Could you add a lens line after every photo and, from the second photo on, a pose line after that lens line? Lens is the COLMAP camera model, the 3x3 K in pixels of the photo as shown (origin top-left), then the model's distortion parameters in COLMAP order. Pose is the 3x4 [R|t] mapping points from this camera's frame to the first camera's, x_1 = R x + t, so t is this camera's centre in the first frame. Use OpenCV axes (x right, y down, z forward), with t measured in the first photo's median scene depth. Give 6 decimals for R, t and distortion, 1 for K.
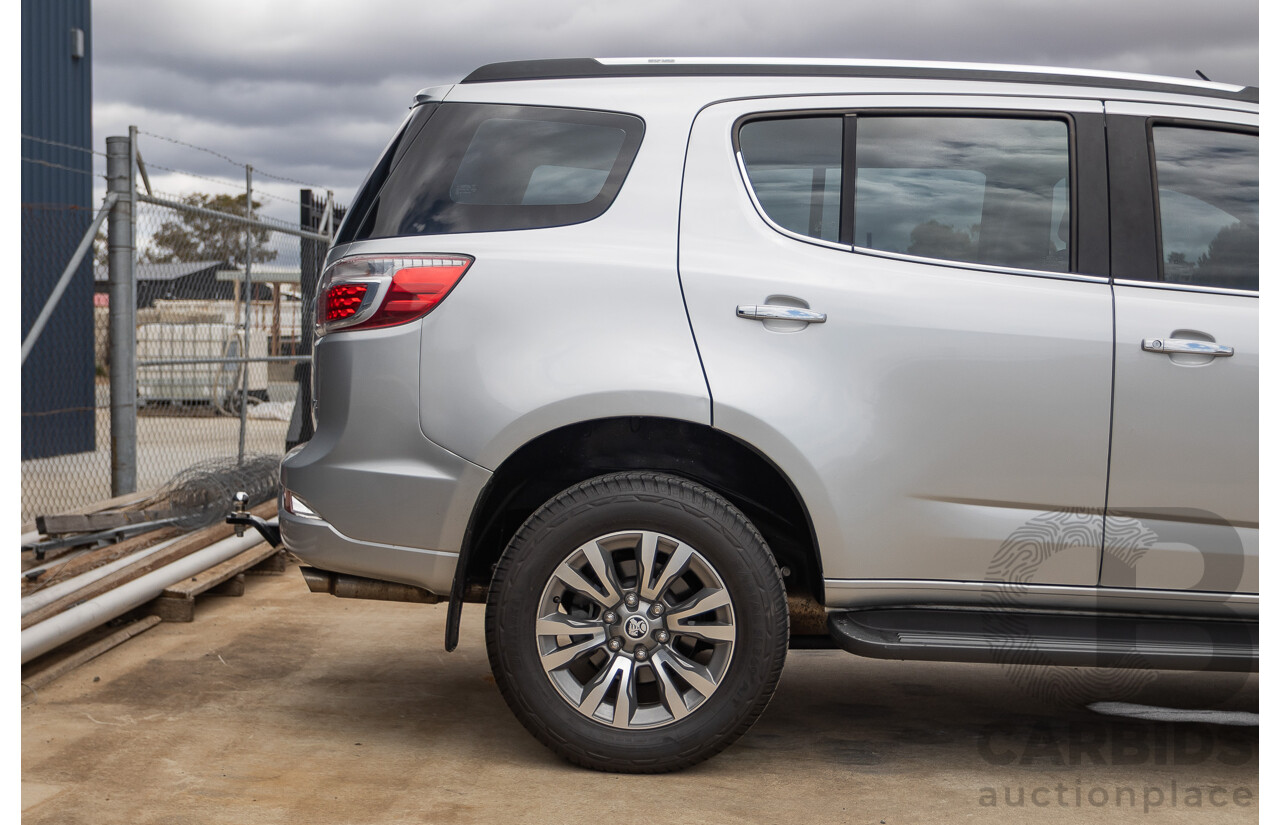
lens RADIAL K [[2186.8, 0, 640.0], [0, 2186.8, 412.5], [0, 0, 1]] dist [-0.011625, 0.042660]
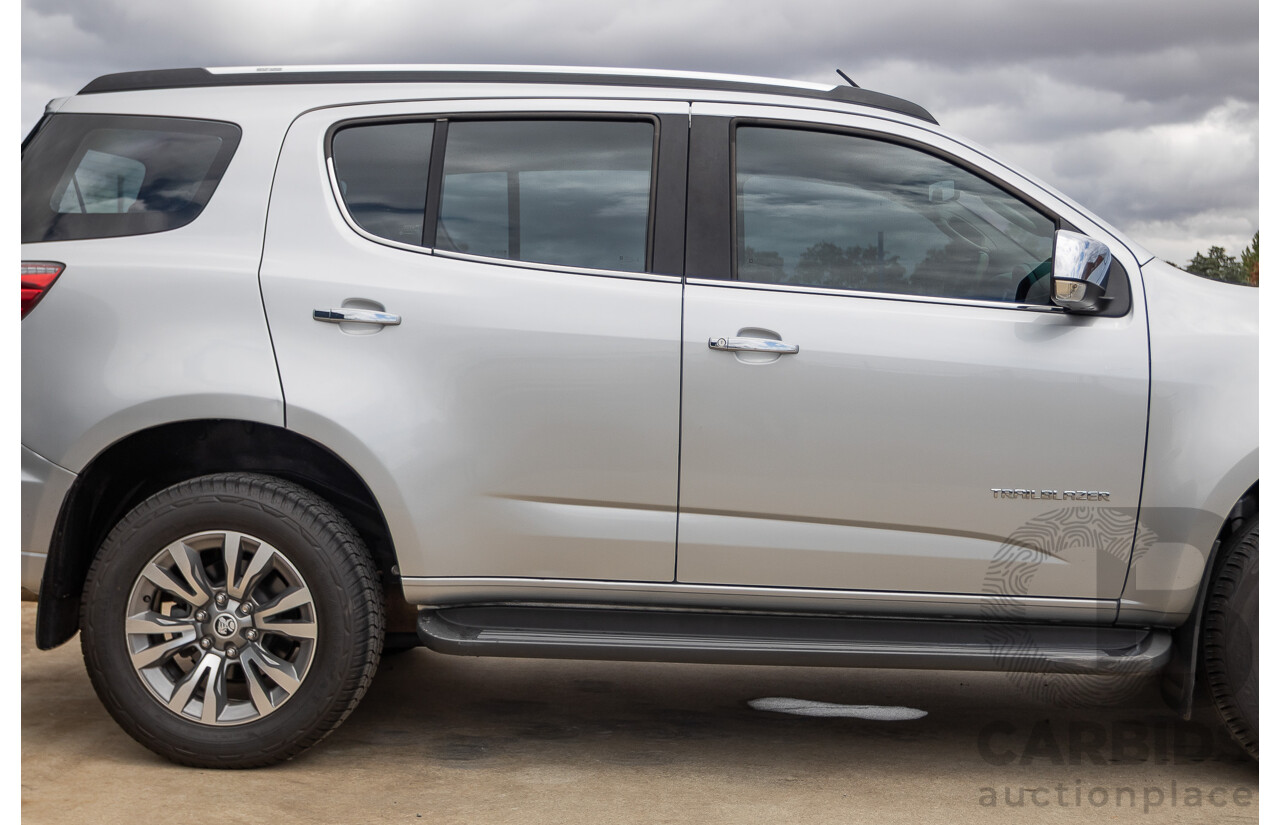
lens RADIAL K [[2186.8, 0, 640.0], [0, 2186.8, 412.5], [0, 0, 1]] dist [-0.011625, 0.042660]
pose [[0.999058, -0.009513, -0.042342, 0.236299], [0.009481, 0.999955, -0.000937, 0.001698], [0.042349, 0.000535, 0.999103, -0.010588]]
